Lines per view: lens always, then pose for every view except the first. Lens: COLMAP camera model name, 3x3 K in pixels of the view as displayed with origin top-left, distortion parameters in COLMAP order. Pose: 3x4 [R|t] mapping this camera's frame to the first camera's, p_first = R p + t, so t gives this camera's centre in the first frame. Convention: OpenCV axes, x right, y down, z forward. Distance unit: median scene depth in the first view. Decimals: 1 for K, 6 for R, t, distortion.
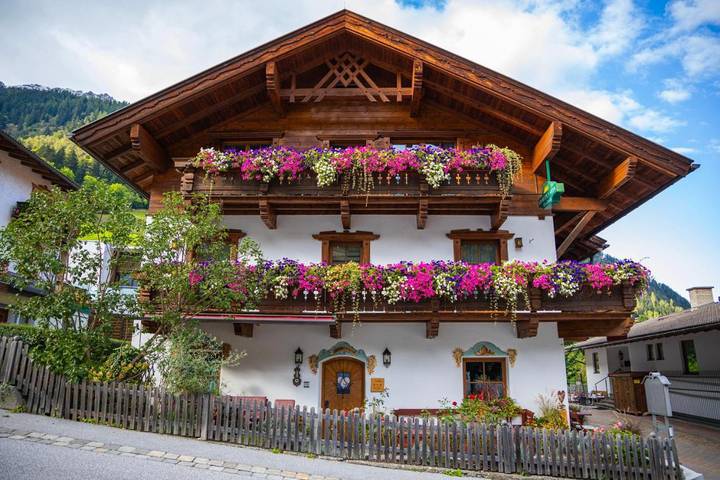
lens RADIAL K [[462.1, 0, 360.0], [0, 462.1, 240.0], [0, 0, 1]] dist [-0.114947, -0.000045]
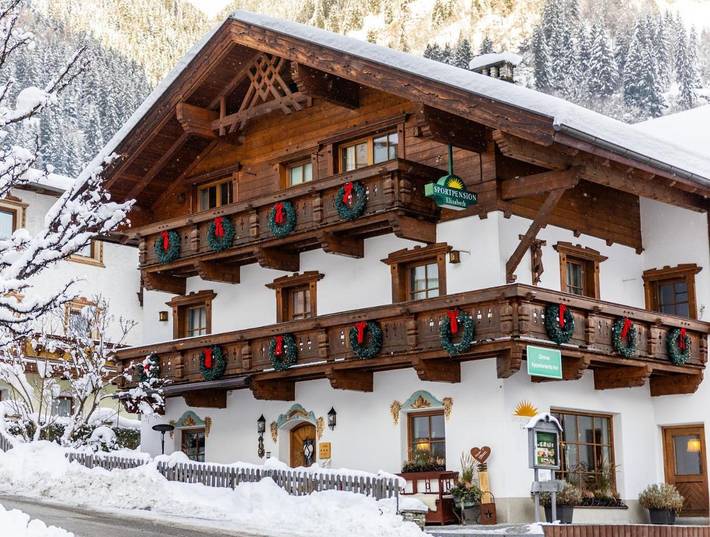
lens RADIAL K [[1271.6, 0, 355.0], [0, 1271.6, 268.5], [0, 0, 1]] dist [-0.001650, -0.010870]
pose [[0.744410, -0.149700, -0.650726, 1.614797], [0.189719, 0.981799, -0.008831, 0.012368], [0.640203, -0.116882, 0.759262, -0.707747]]
